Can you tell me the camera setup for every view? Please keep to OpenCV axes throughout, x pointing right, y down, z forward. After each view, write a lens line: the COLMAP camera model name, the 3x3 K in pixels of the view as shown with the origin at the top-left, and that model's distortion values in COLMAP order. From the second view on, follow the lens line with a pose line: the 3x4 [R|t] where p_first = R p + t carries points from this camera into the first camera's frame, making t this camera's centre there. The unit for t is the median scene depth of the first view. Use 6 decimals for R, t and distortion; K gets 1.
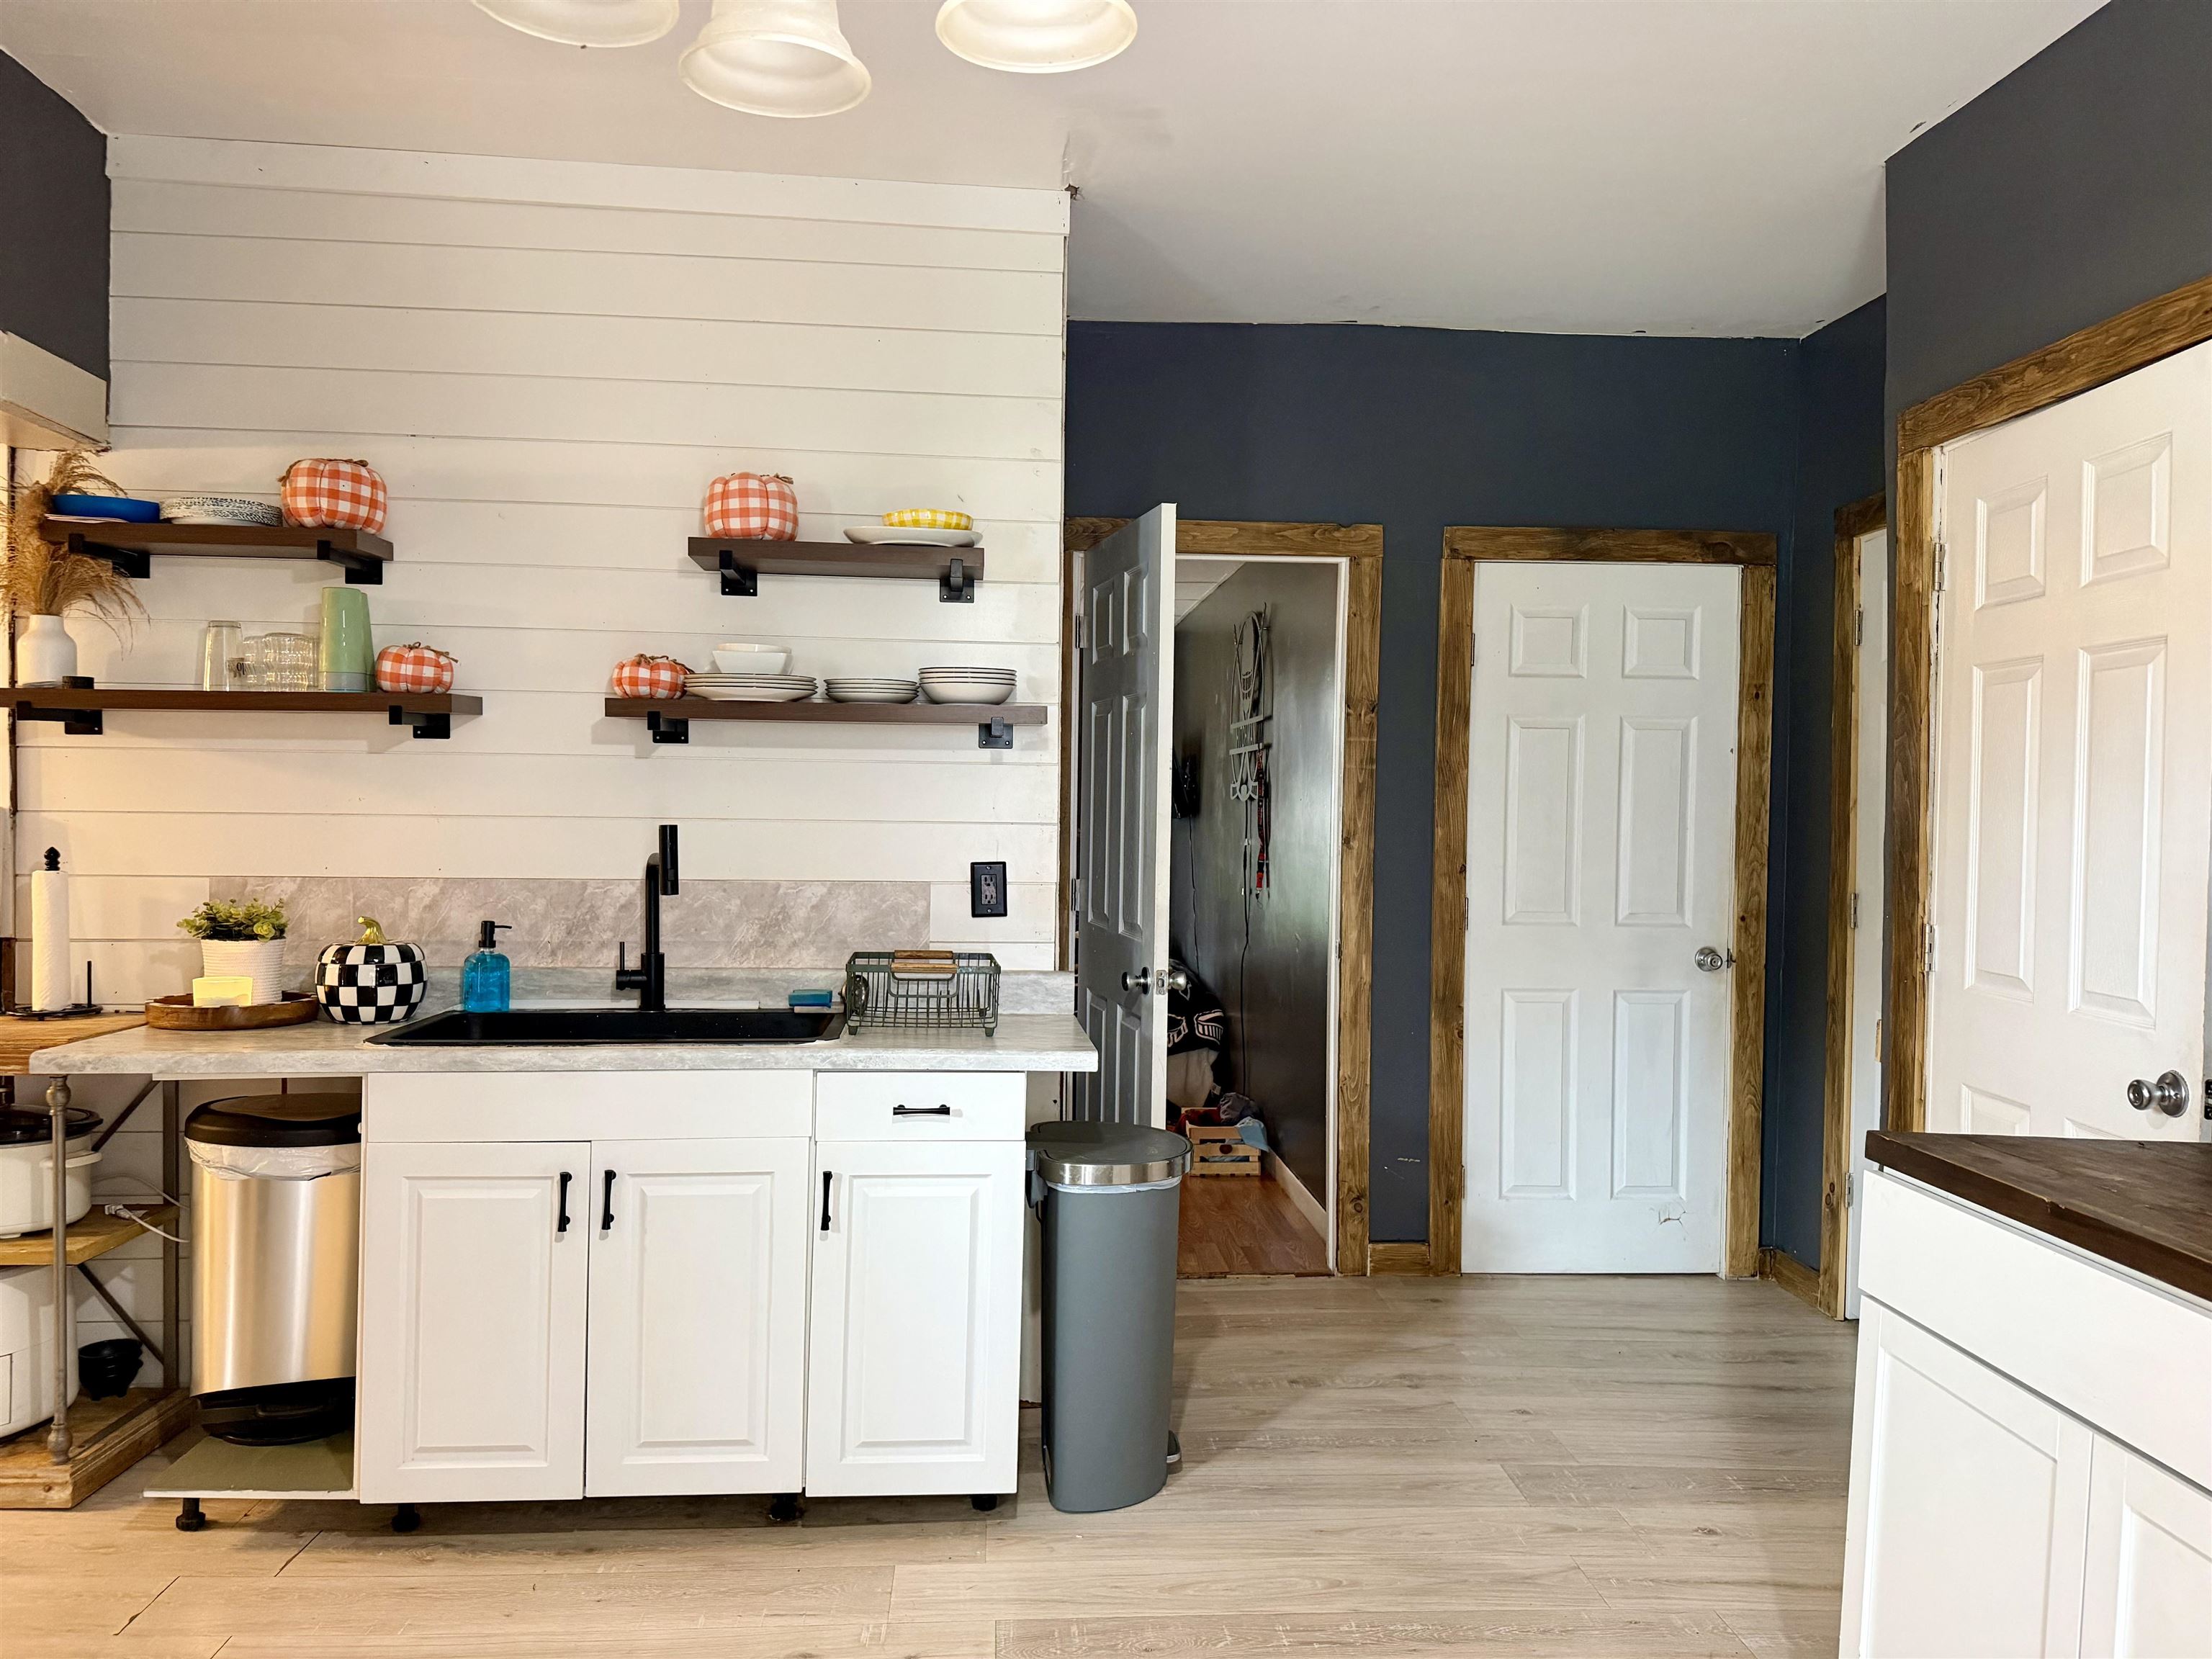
lens RADIAL K [[1549.0, 0, 1084.0], [0, 1549.0, 850.5], [0, 0, 1]] dist [0.072492, -0.104394]
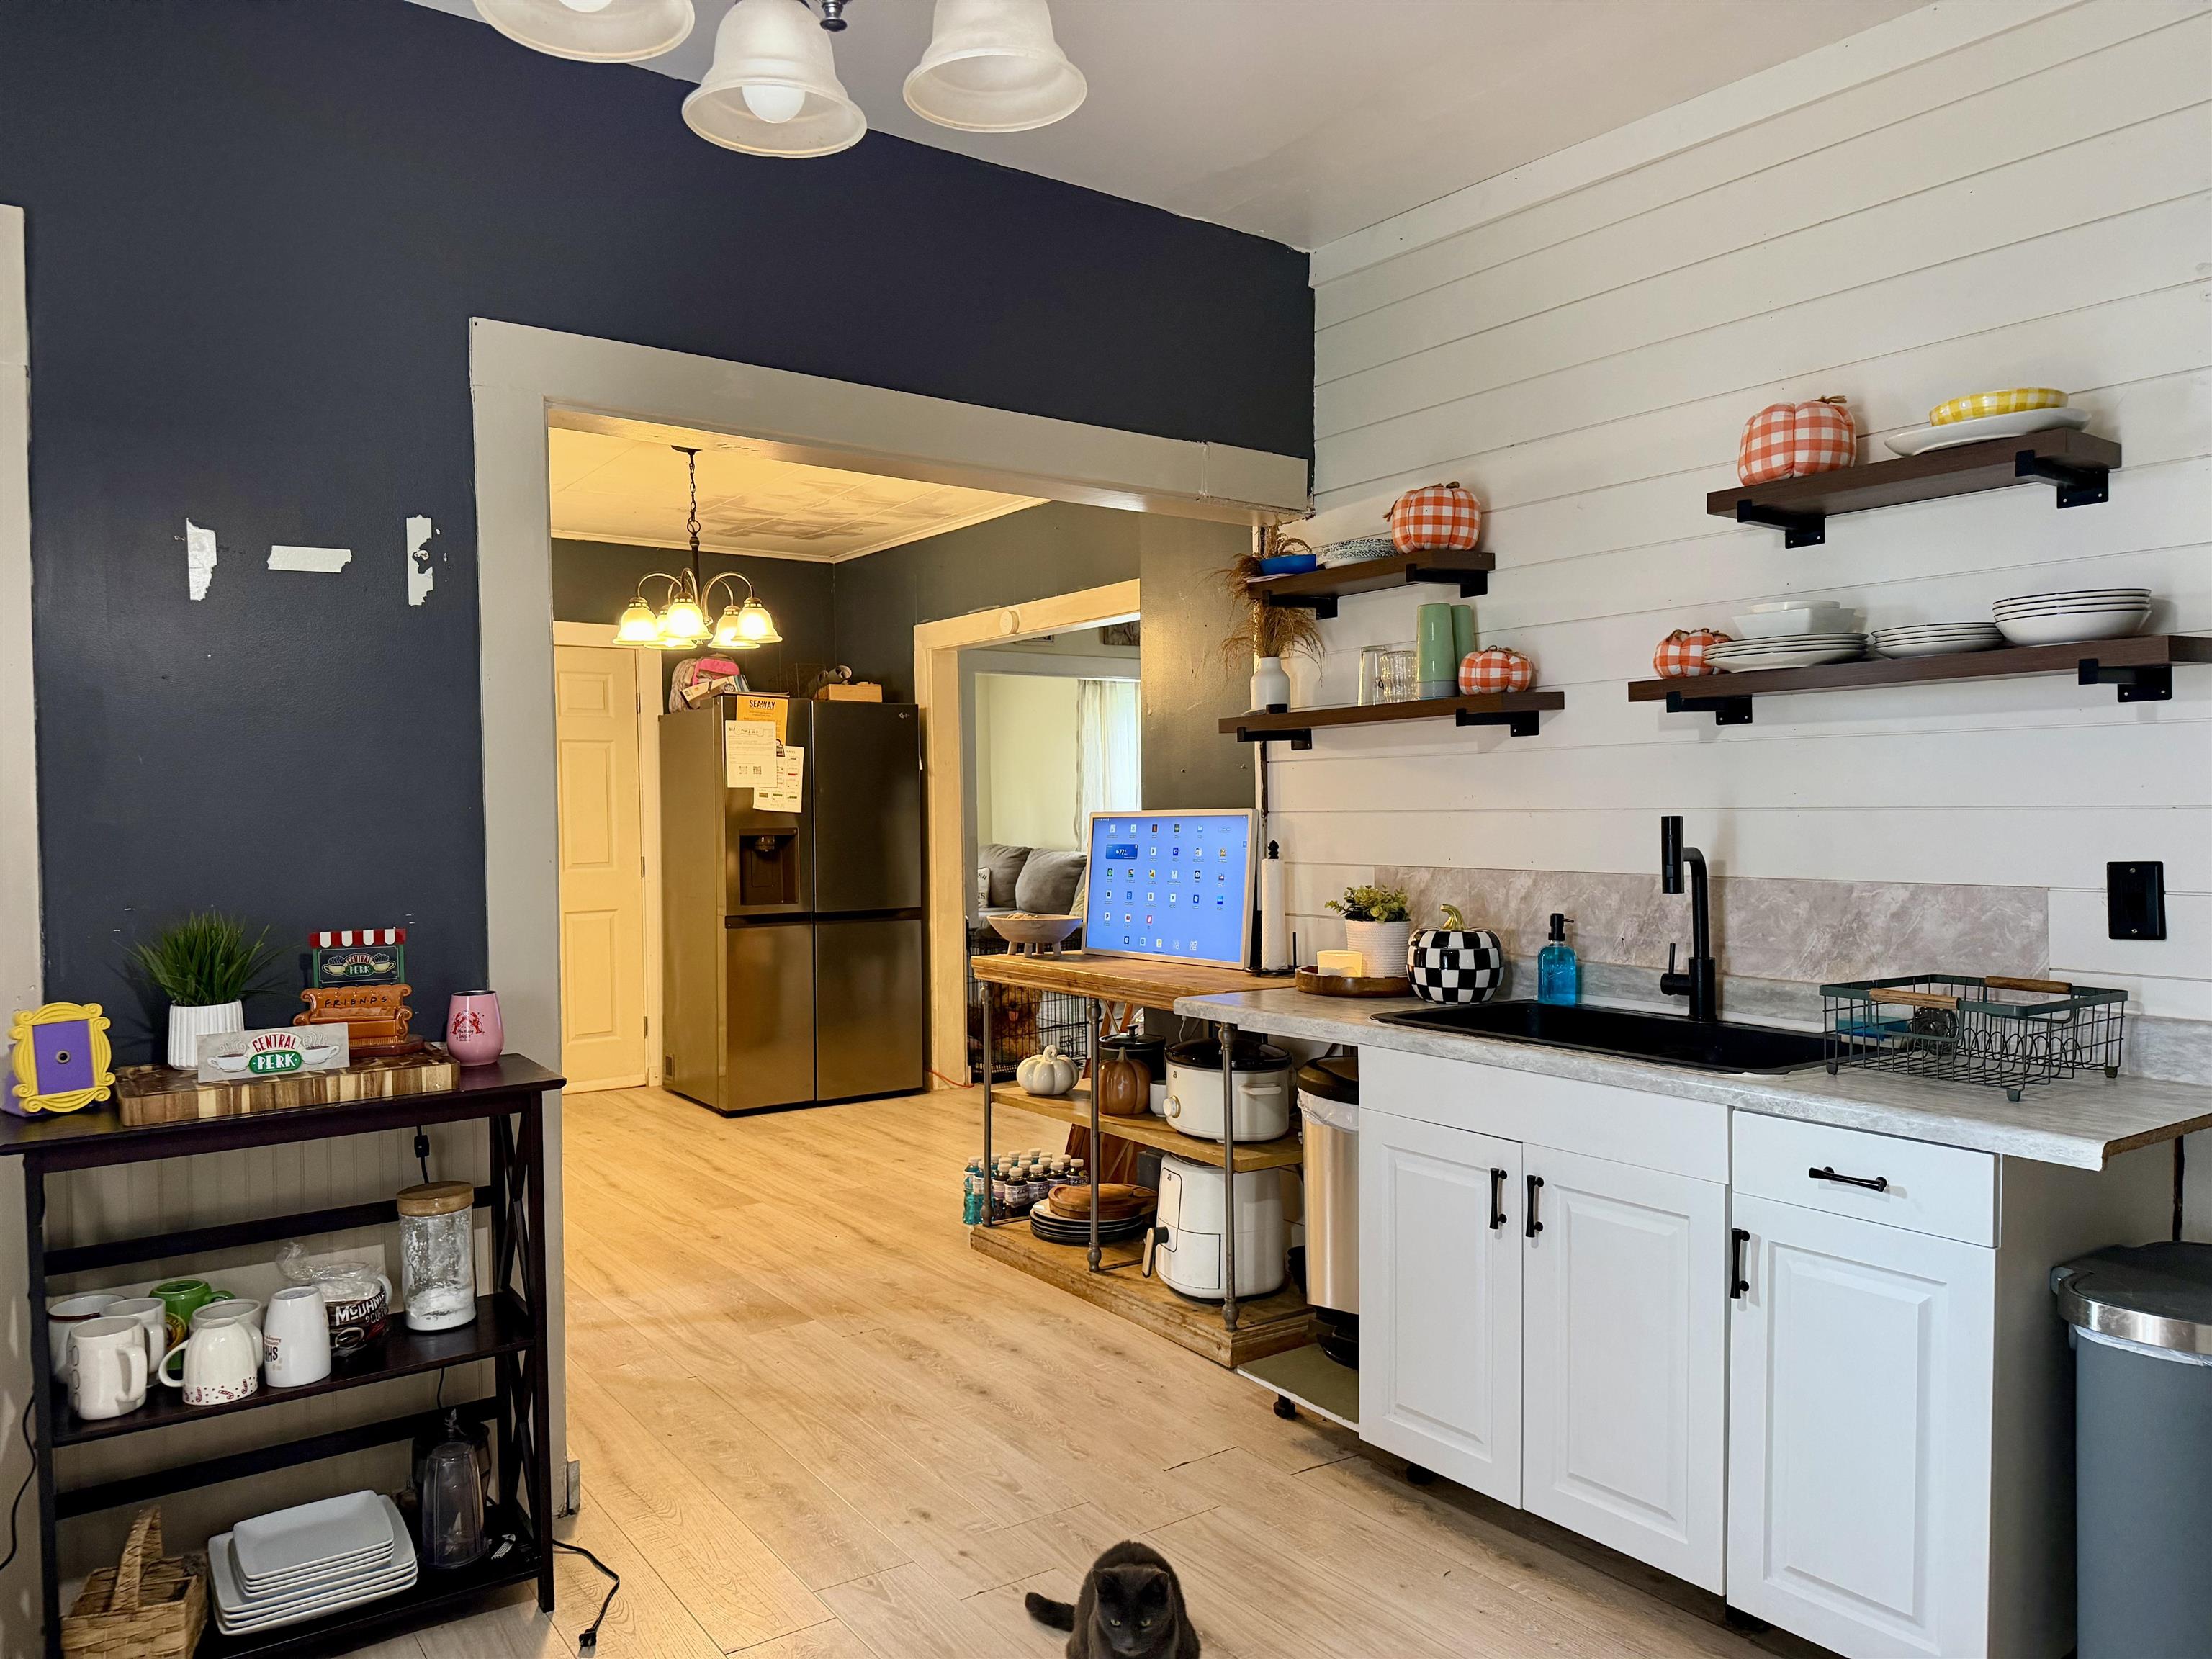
lens RADIAL K [[1549.0, 0, 1127.8], [0, 1549.0, 828.4], [0, 0, 1]] dist [0.072492, -0.104394]
pose [[0.506922, -0.006283, -0.861969, 0.347732], [-0.004834, 0.999937, -0.010131, 0.001698], [0.861978, 0.009302, 0.506859, 0.259608]]
